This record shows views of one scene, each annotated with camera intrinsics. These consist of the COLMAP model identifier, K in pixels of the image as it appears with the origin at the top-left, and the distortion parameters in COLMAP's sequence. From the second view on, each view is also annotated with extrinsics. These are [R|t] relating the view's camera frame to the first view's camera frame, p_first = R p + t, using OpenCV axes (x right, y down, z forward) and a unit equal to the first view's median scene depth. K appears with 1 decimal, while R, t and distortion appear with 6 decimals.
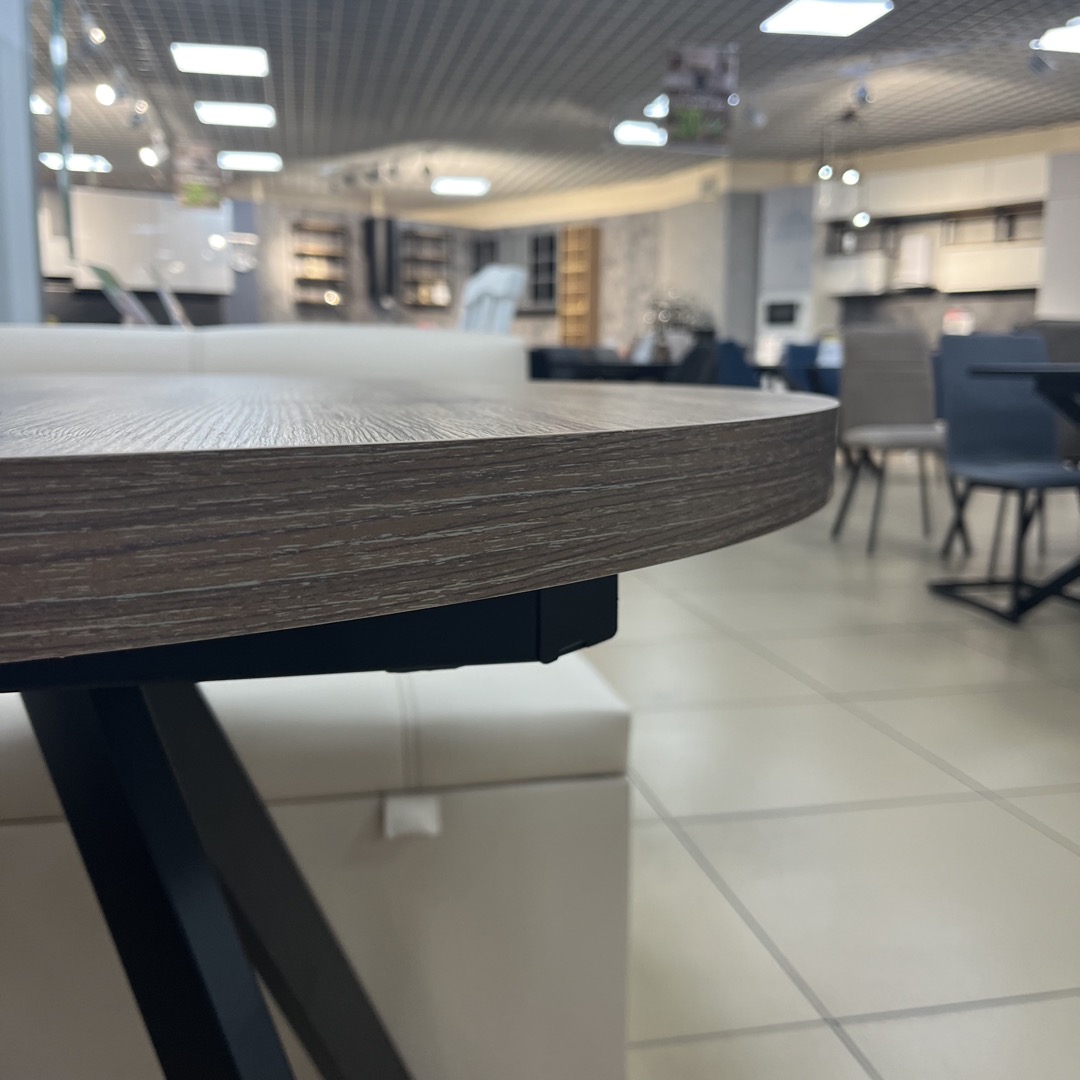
lens RADIAL K [[1113.6, 0, 540.0], [0, 1113.6, 540.0], [0, 0, 1]] dist [0.015782, 0.024476]
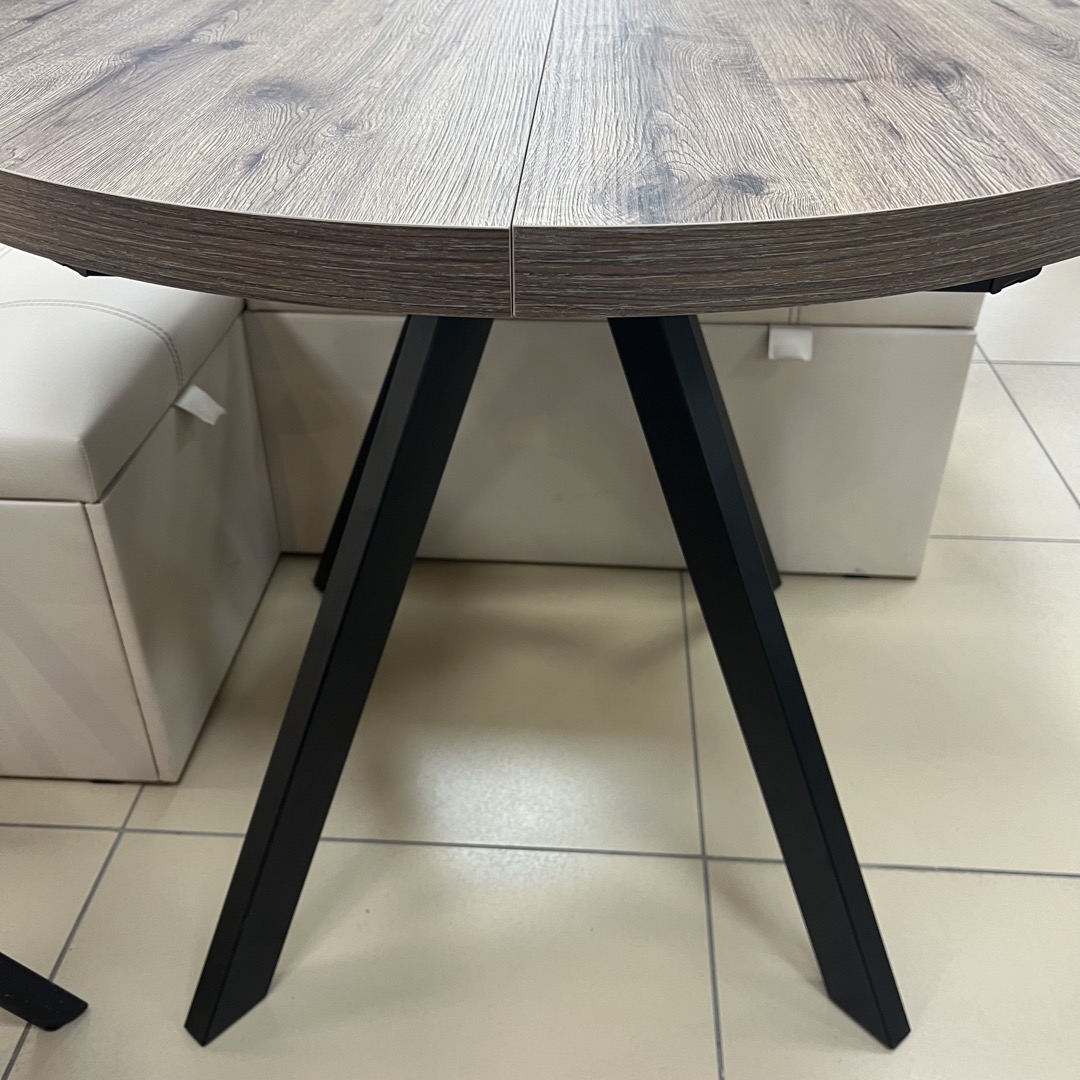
lens RADIAL K [[1113.6, 0, 540.0], [0, 1113.6, 540.0], [0, 0, 1]] dist [0.015782, 0.024476]
pose [[0.964116, 0.151260, -0.218177, -0.322469], [-0.043531, 0.900760, 0.432130, -0.351670], [0.261889, -0.407125, 0.875022, -1.089004]]
